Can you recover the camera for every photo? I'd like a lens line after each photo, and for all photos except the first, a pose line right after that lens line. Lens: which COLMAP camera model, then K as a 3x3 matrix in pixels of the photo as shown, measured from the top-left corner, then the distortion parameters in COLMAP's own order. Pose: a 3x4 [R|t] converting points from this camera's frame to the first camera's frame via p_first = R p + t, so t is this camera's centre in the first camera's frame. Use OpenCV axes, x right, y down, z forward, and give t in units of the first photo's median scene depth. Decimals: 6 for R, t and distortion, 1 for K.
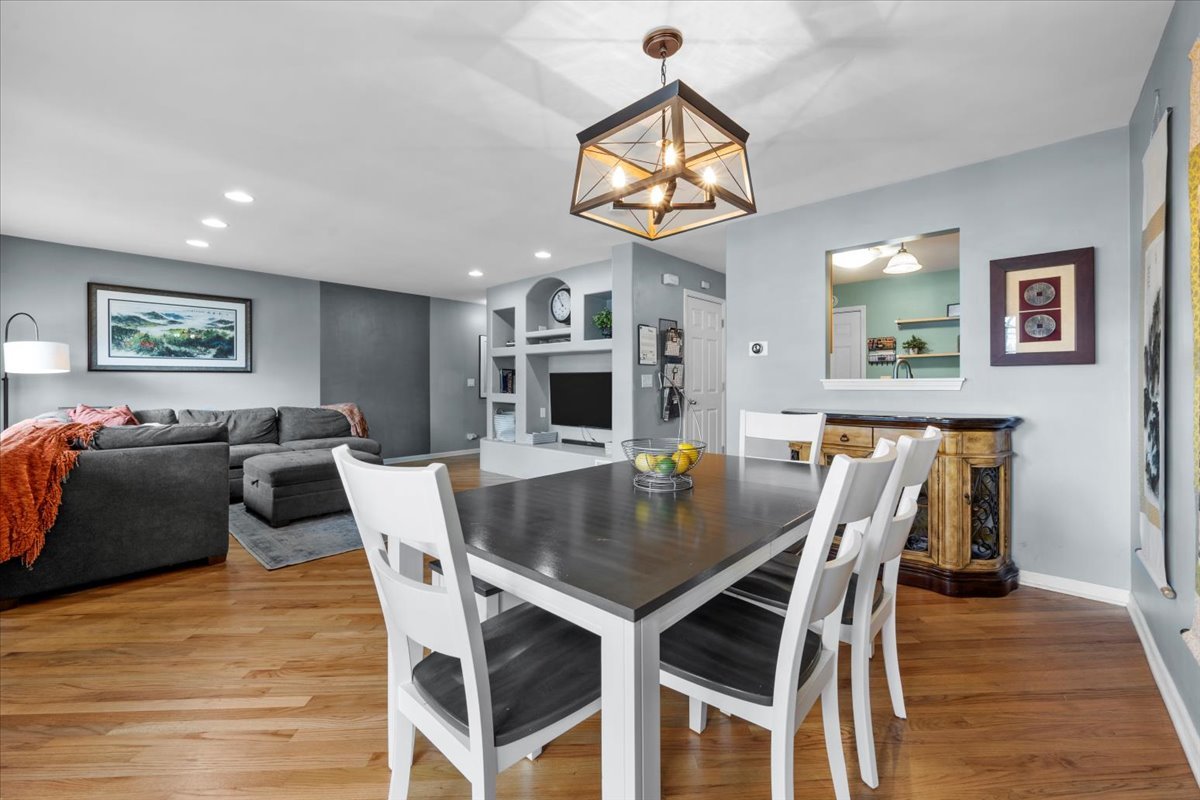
lens RADIAL K [[477.2, 0, 598.5], [0, 477.2, 388.1], [0, 0, 1]] dist [0.000278, -0.000045]
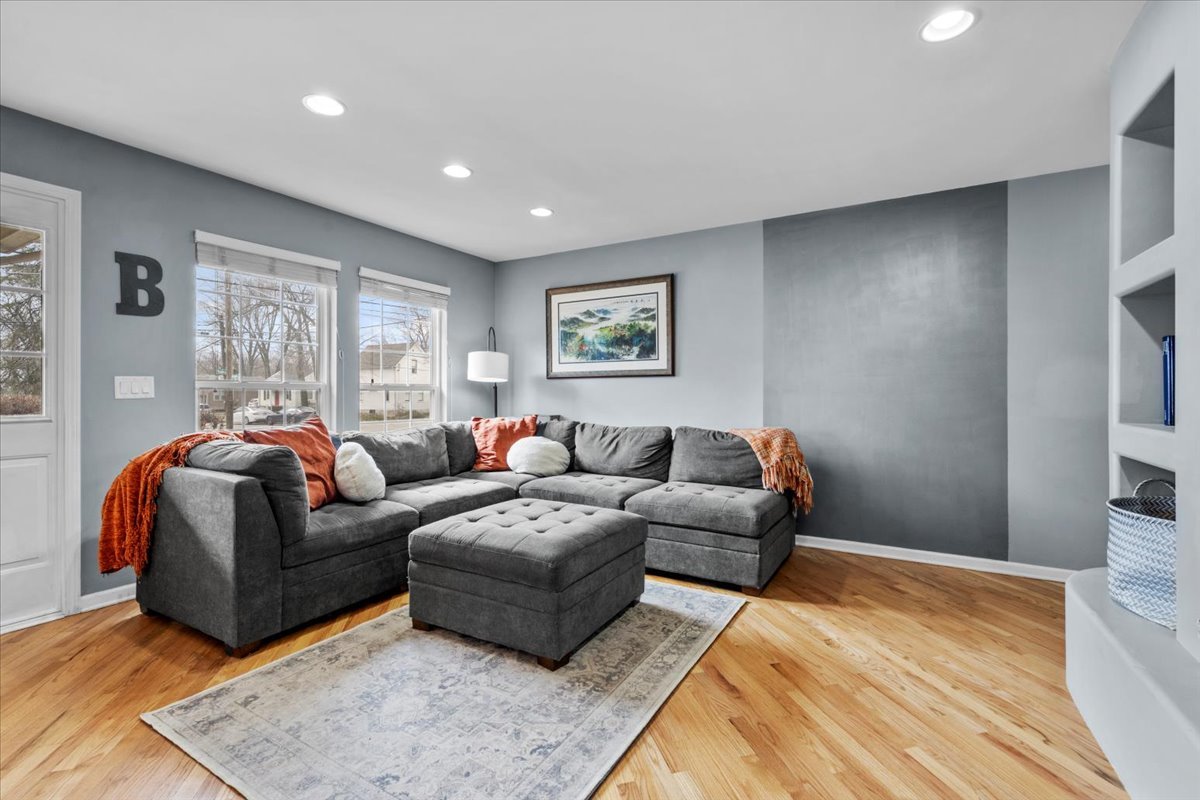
lens RADIAL K [[528.5, 0, 601.5], [0, 528.5, 394.7], [0, 0, 1]] dist [0.002162, 0.000062]
pose [[0.219200, 0.004790, -0.975668, 0.023411], [-0.008509, 0.999959, 0.002998, -0.006584], [0.975643, 0.007645, 0.219231, 0.773354]]
